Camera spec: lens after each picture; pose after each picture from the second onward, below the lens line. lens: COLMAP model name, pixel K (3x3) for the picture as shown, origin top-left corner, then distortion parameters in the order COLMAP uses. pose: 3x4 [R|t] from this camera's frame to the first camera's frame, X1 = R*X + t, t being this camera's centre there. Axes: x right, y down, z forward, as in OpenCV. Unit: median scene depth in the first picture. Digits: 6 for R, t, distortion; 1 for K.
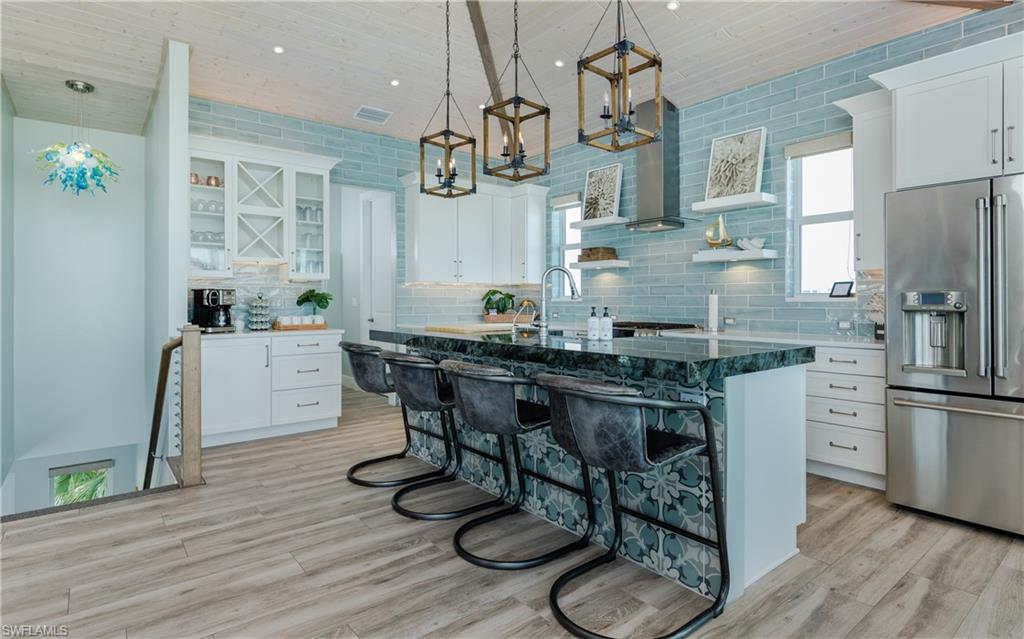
lens RADIAL K [[528.1, 0, 509.0], [0, 528.1, 300.6], [0, 0, 1]] dist [-0.000513, 0.000384]
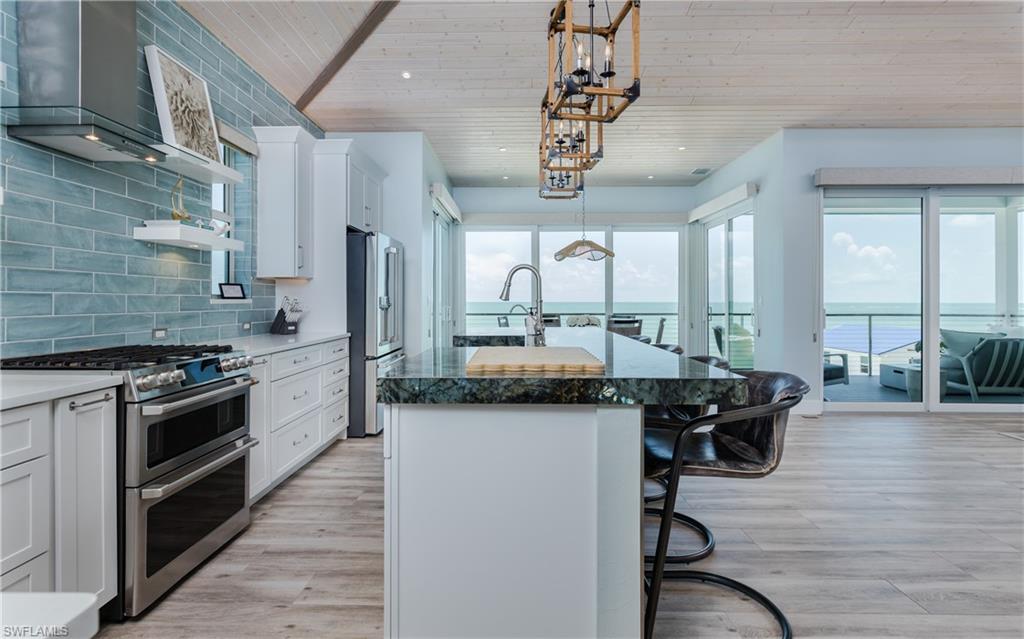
lens RADIAL K [[480.9, 0, 507.9], [0, 480.9, 299.5], [0, 0, 1]] dist [0.001644, -0.000164]
pose [[-0.767738, 0.003260, 0.640755, -0.381862], [0.001570, 0.999994, -0.003208, -0.002598], [-0.640762, -0.001457, -0.767738, 1.491376]]
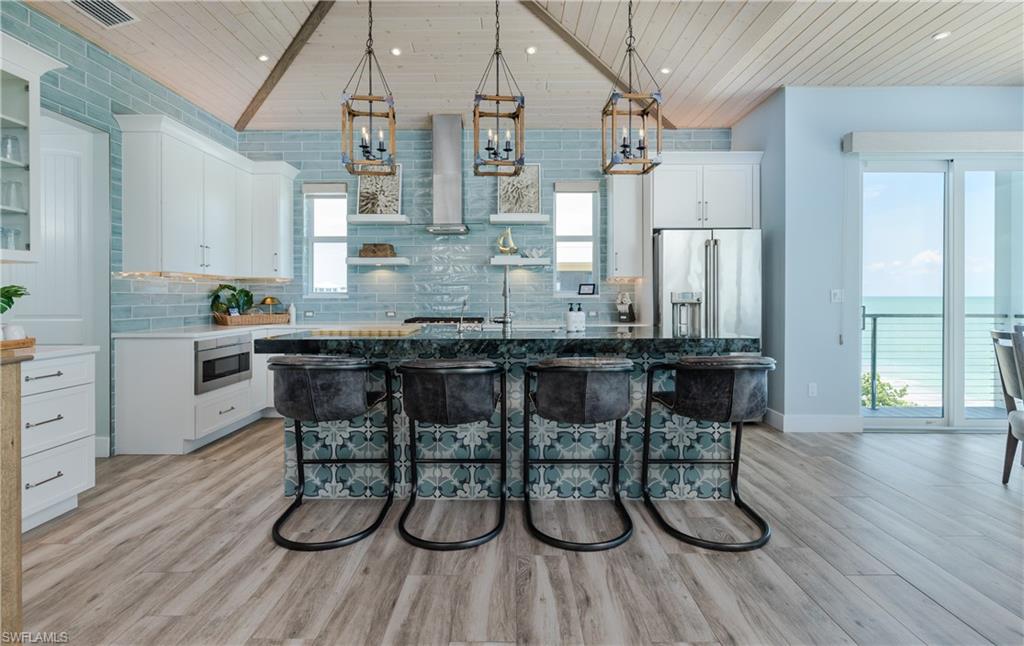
lens RADIAL K [[494.0, 0, 513.7], [0, 494.0, 299.3], [0, 0, 1]] dist [0.000211, 0.000508]
pose [[0.625200, -0.004806, 0.780450, -0.604209], [0.001900, 0.999987, 0.004636, -0.000697], [-0.780462, -0.001416, 0.625202, 0.340509]]
